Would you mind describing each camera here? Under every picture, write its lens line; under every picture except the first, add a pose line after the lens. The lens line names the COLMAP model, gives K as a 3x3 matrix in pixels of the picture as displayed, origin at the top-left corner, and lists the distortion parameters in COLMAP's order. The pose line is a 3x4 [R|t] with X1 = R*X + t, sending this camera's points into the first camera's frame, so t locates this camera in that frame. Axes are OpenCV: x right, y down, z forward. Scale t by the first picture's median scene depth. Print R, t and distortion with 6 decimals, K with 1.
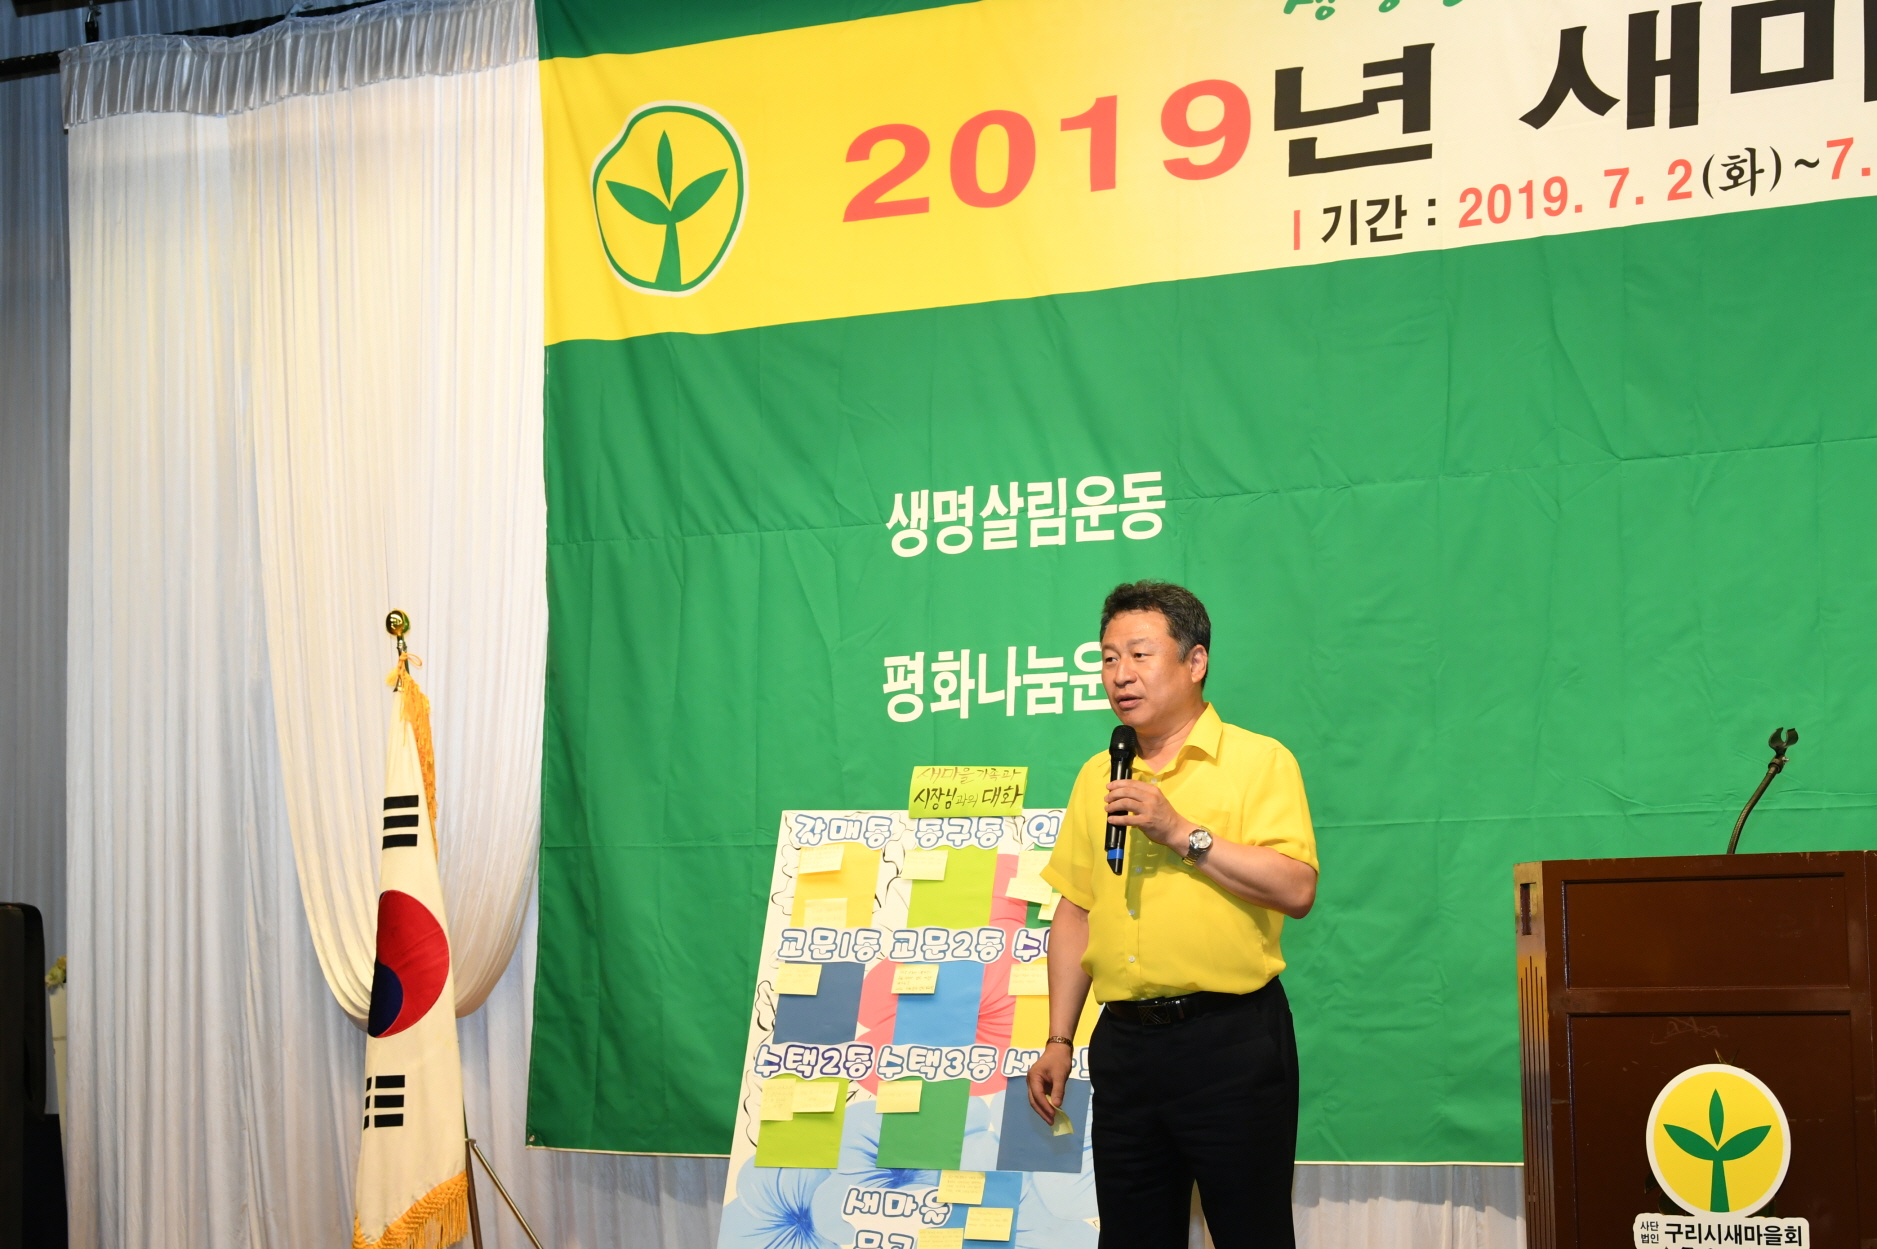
lens RADIAL K [[4766.4, 0, 903.5], [0, 4766.4, 574.0], [0, 0, 1]] dist [0.248083, 0.000000]
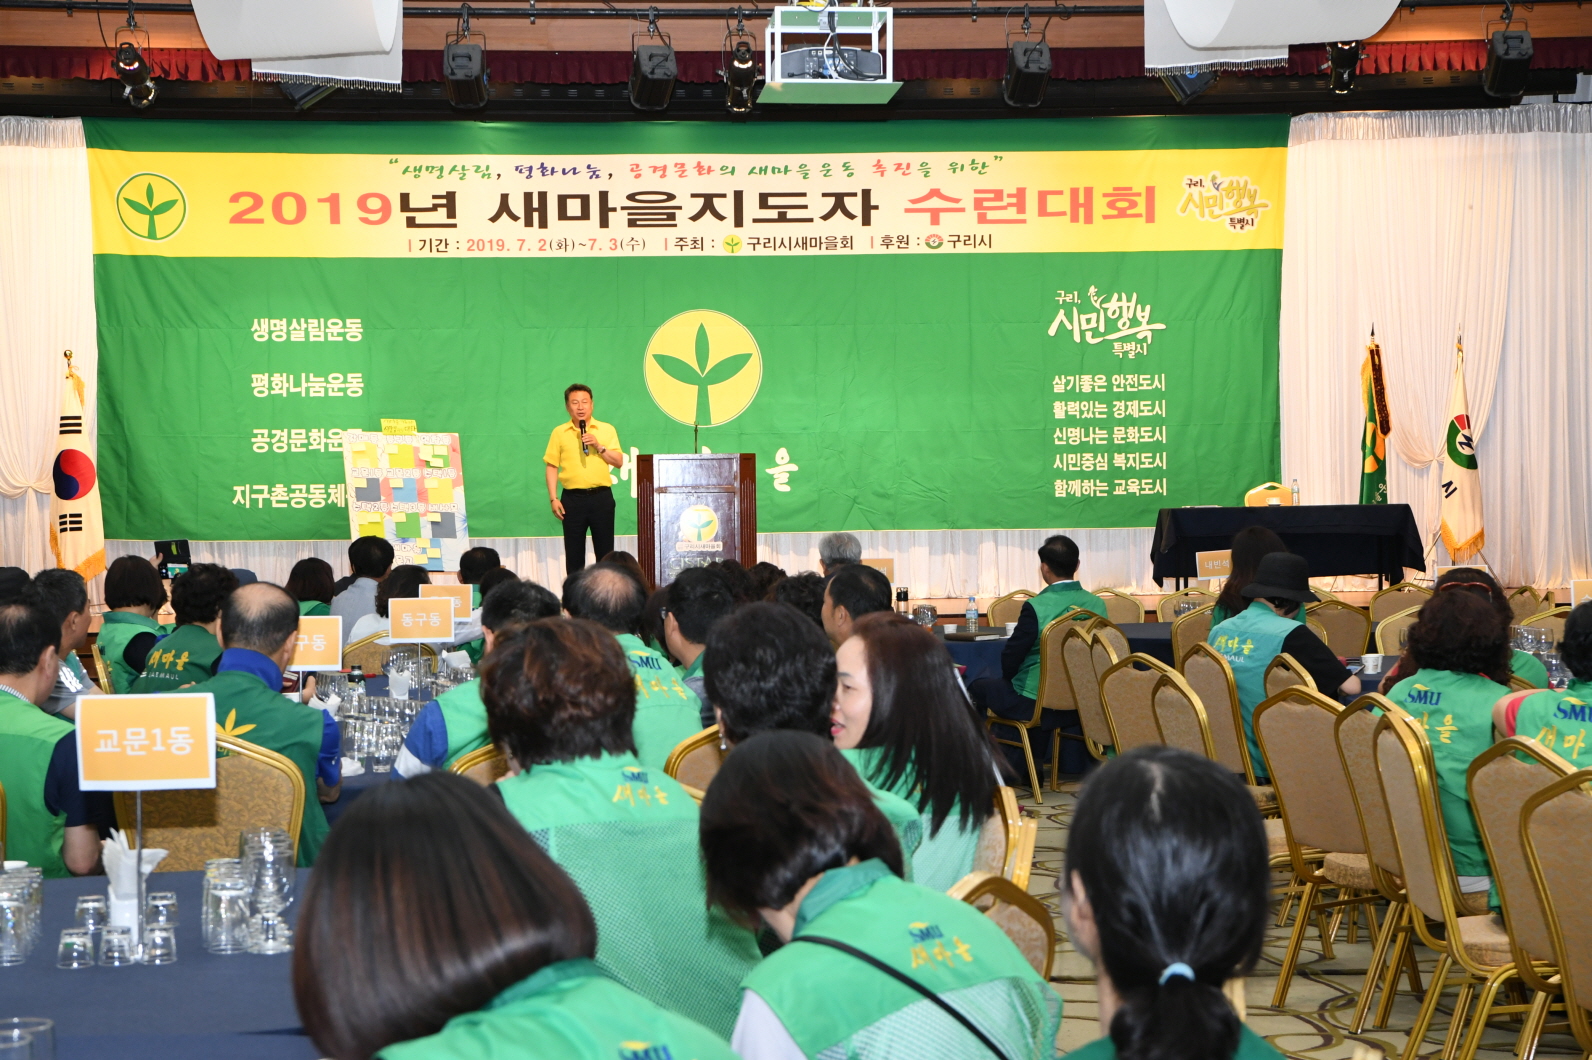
lens RADIAL K [[2980.3, 0, 828.2], [0, 2980.3, 572.2], [0, 0, 1]] dist [0.257738, 0.000000]
pose [[0.782634, -0.014491, 0.622313, -0.956909], [-0.058200, 0.993646, 0.096331, -0.066248], [-0.619755, -0.111611, 0.776818, -0.749593]]
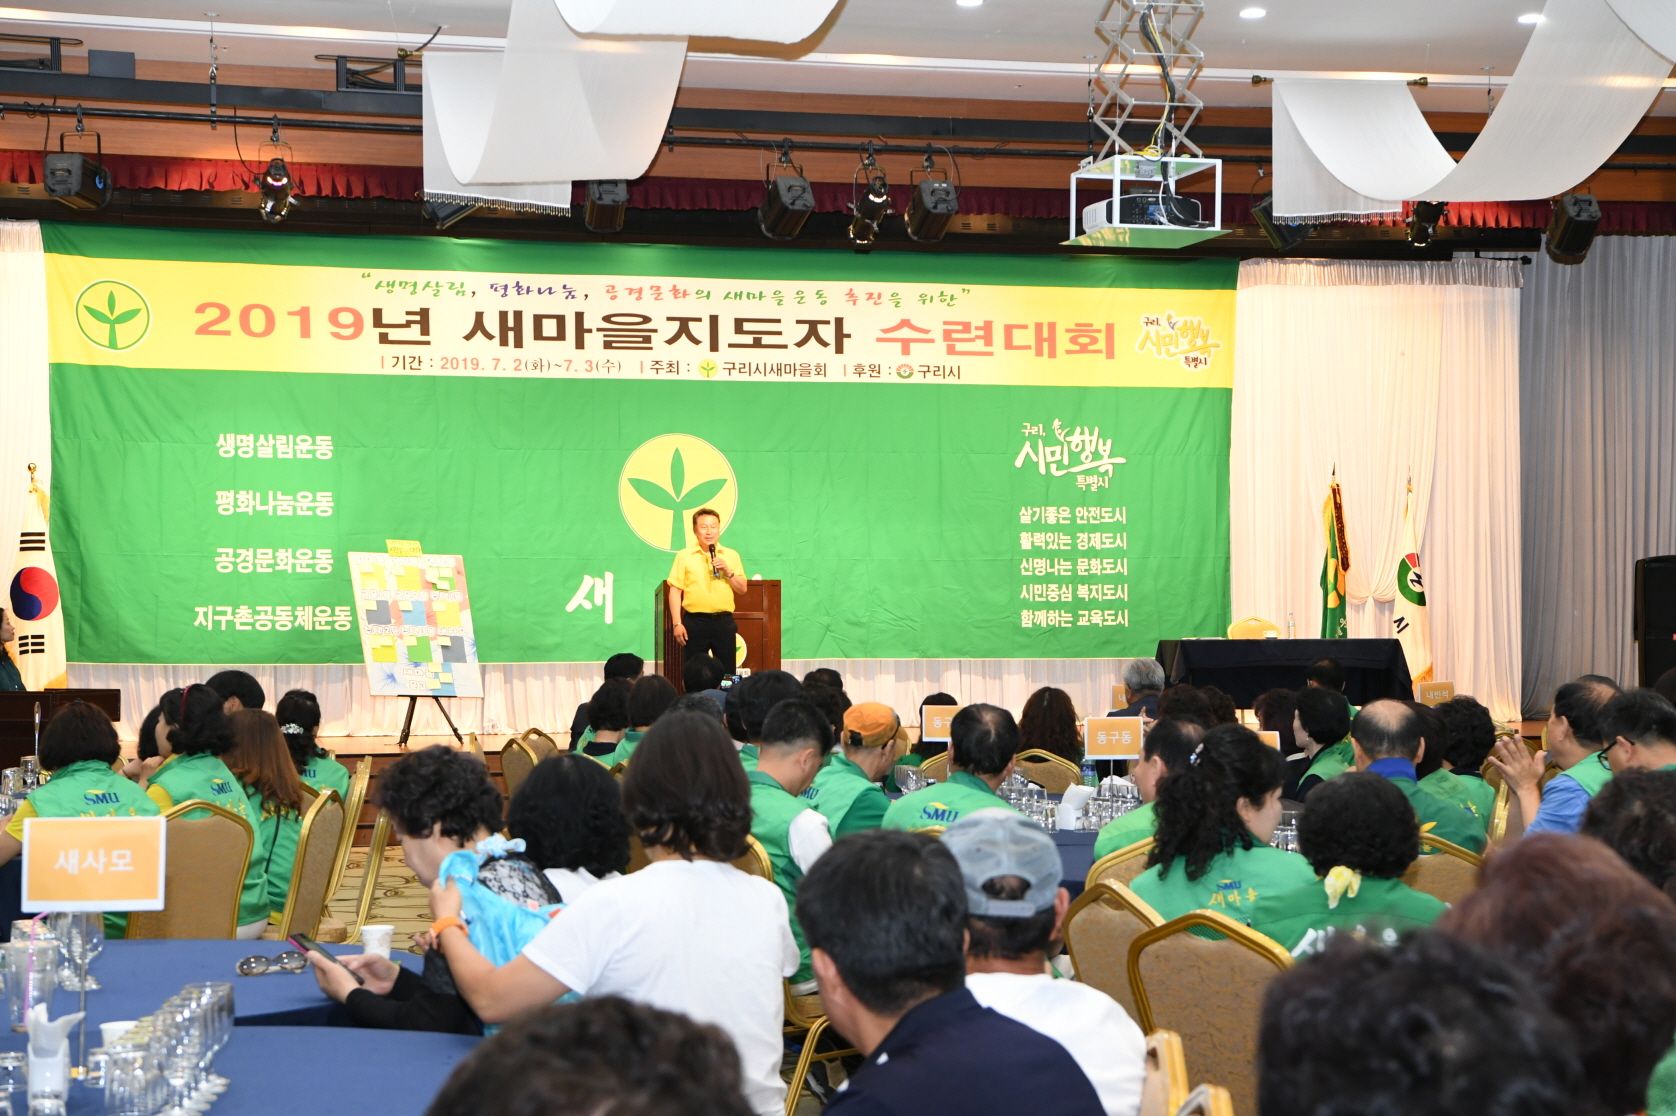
lens RADIAL K [[3137.6, 0, 867.2], [0, 3137.6, 596.7], [0, 0, 1]] dist [0.257738, 0.000000]
pose [[0.655362, 0.016428, 0.755136, -1.266772], [-0.081079, 0.995517, 0.048709, -0.047079], [-0.750950, -0.093148, 0.653756, -0.584089]]
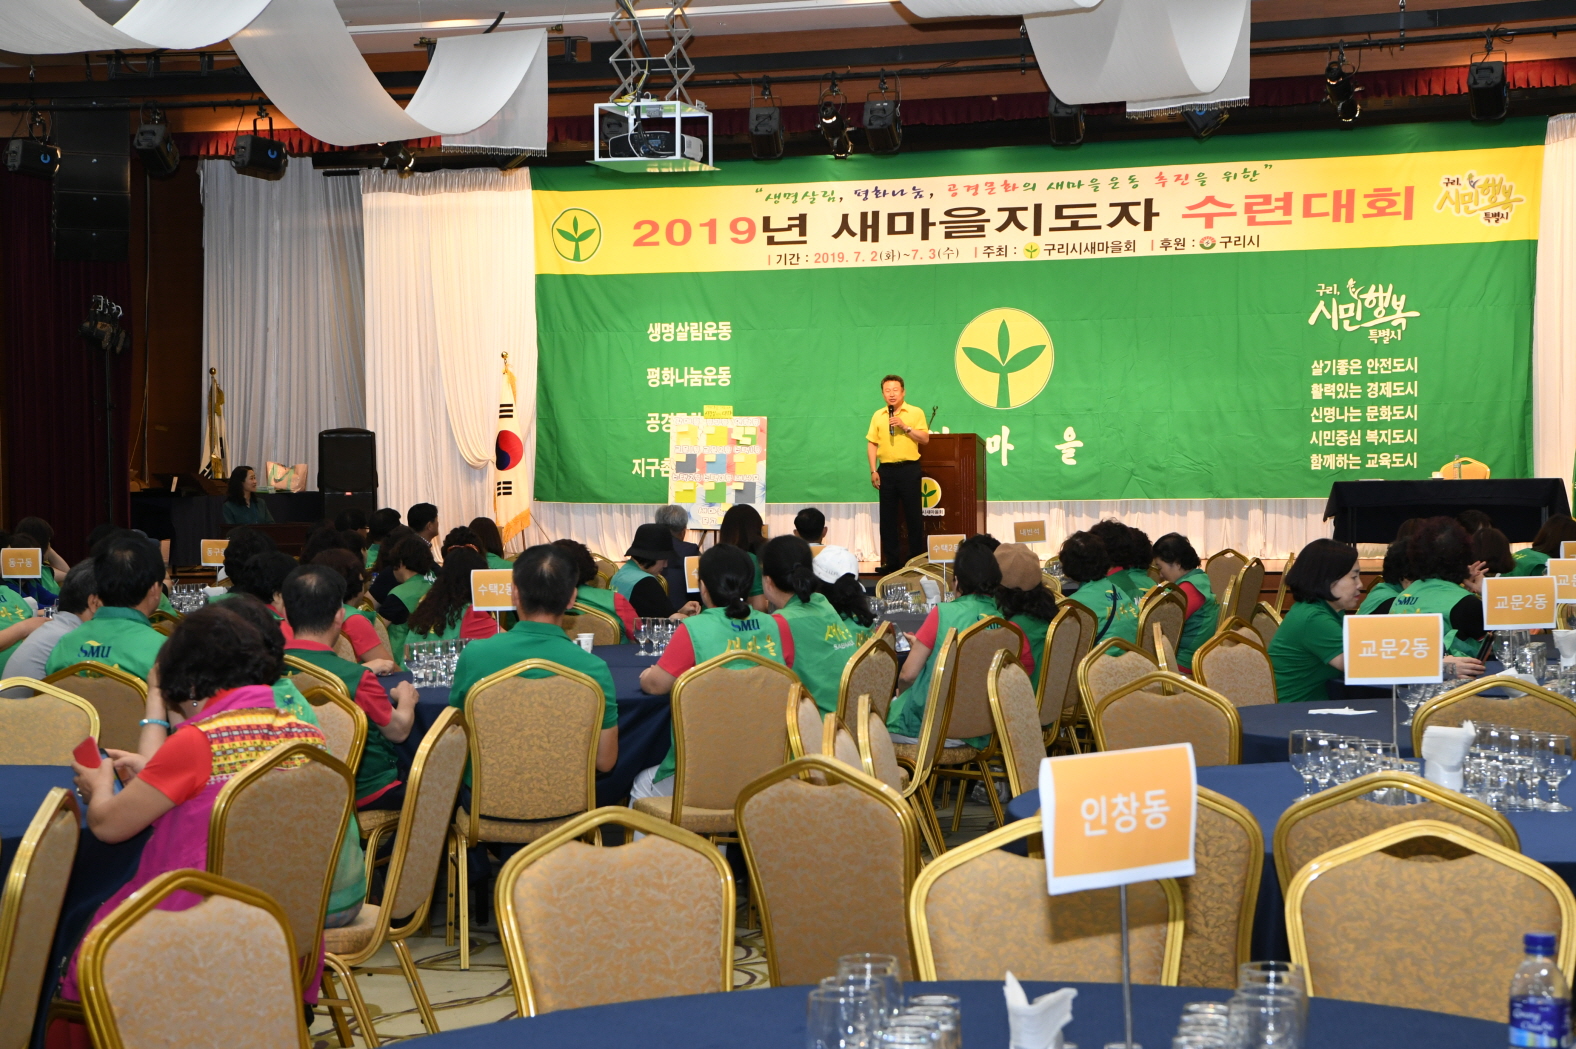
lens RADIAL K [[2950.4, 0, 807.6], [0, 2950.4, 553.0], [0, 0, 1]] dist [0.257738, 0.000000]
pose [[0.956764, -0.006406, 0.290796, -0.585488], [-0.030223, 0.992156, 0.121294, -0.129639], [-0.289292, -0.124839, 0.949066, -1.295484]]
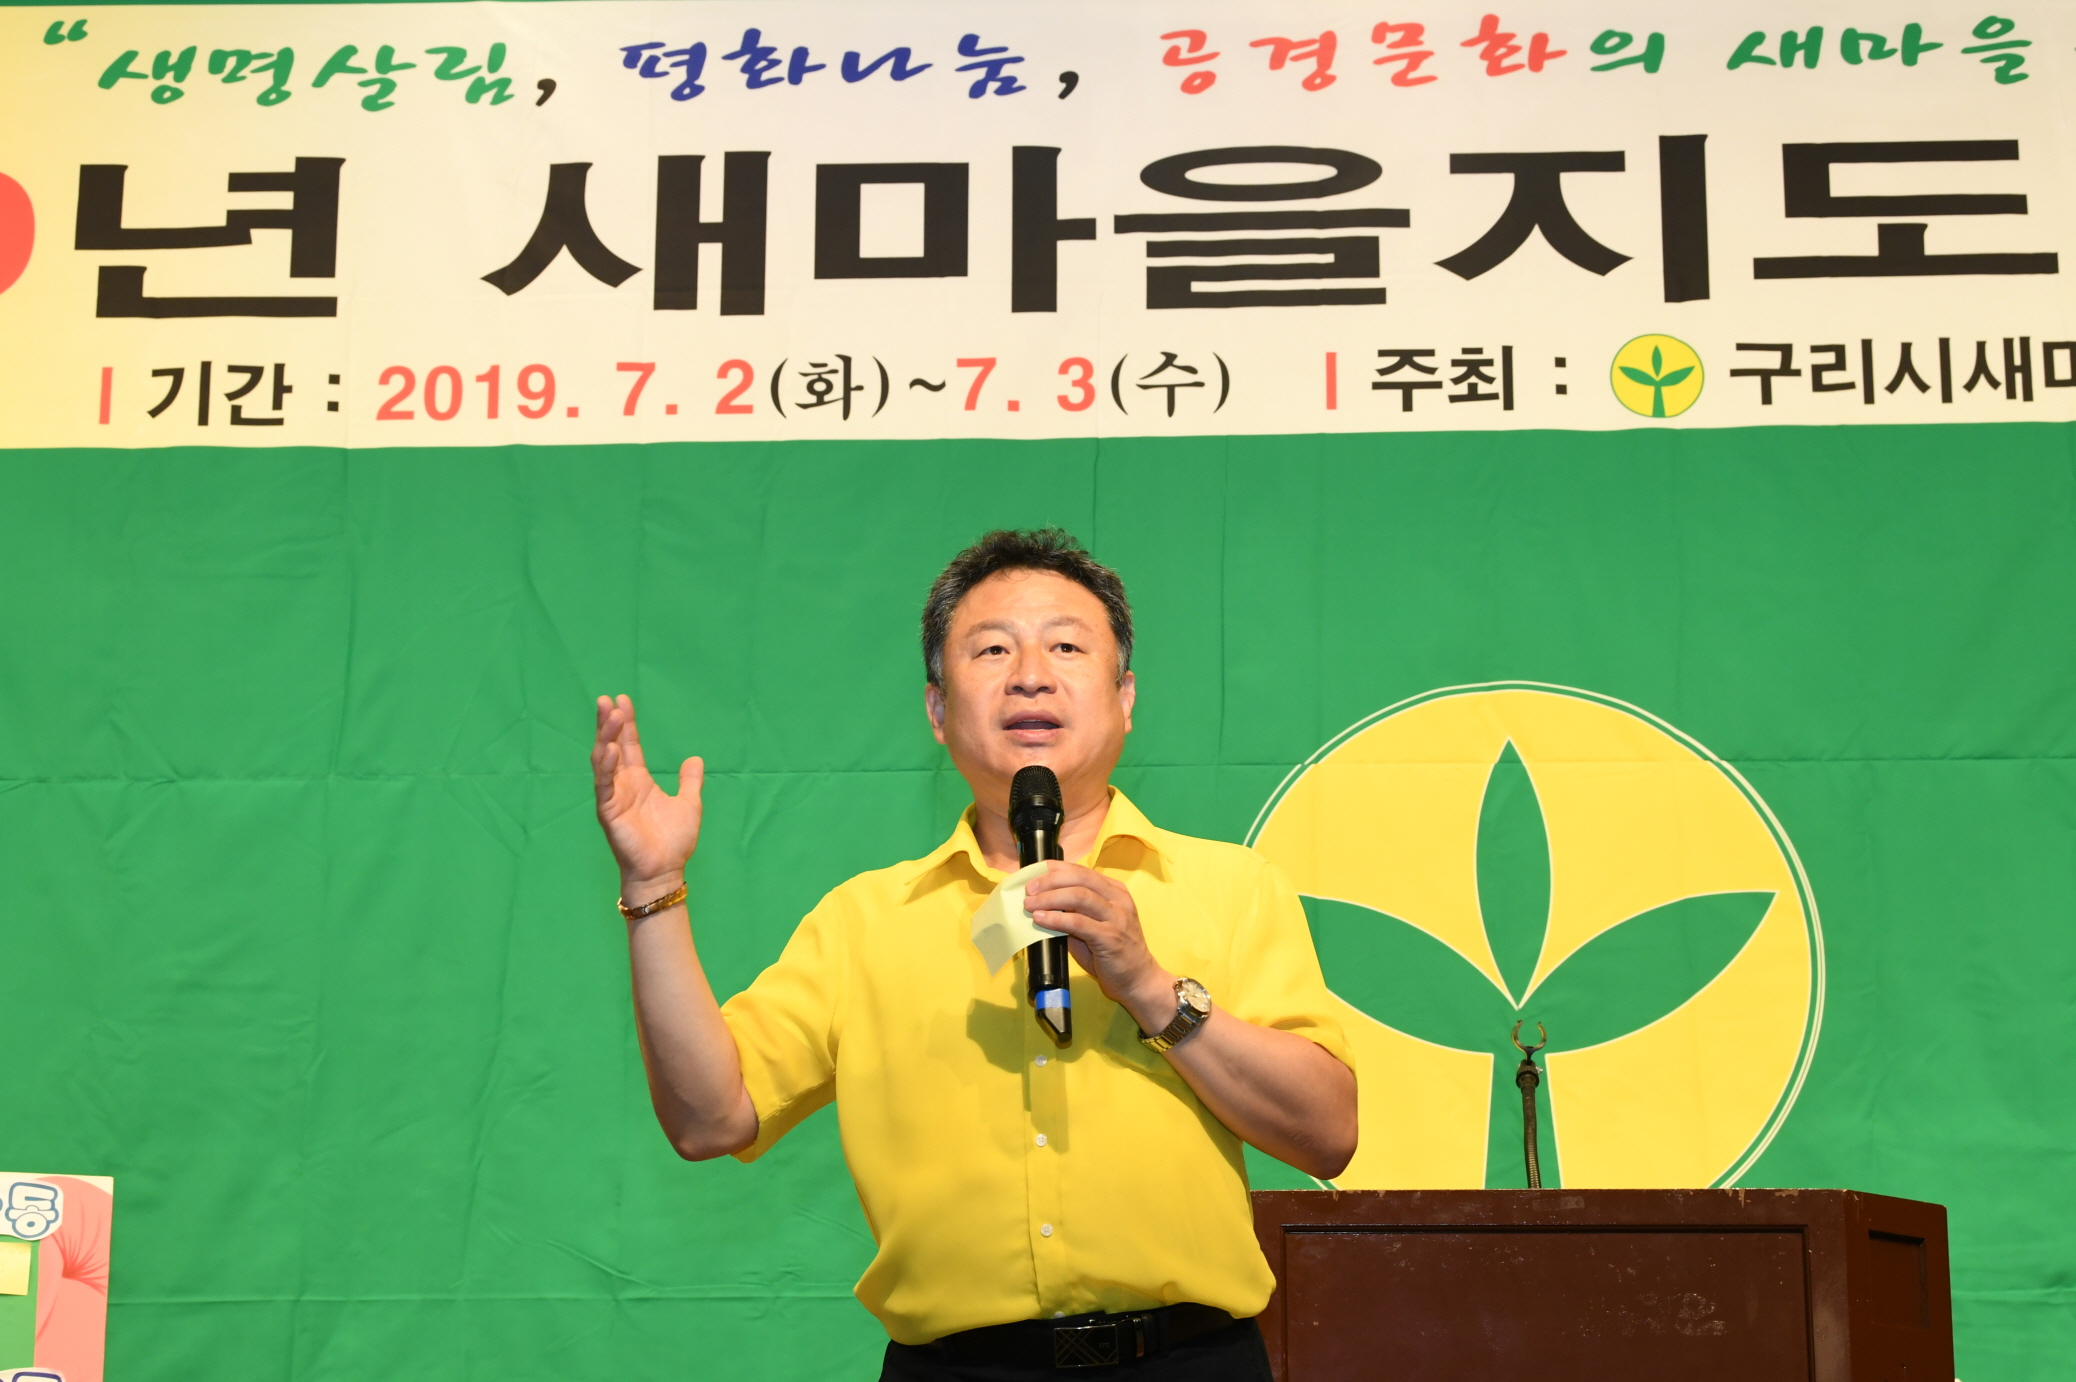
lens RADIAL K [[4716.0, 0, 1031.2], [0, 4716.0, 647.4], [0, 0, 1]] dist [0.126051, 0.000000]
pose [[0.845282, 0.152279, 0.512161, -0.141161], [-0.062931, 0.980230, -0.187585, 0.077546], [-0.530601, 0.126331, 0.838154, 0.398925]]
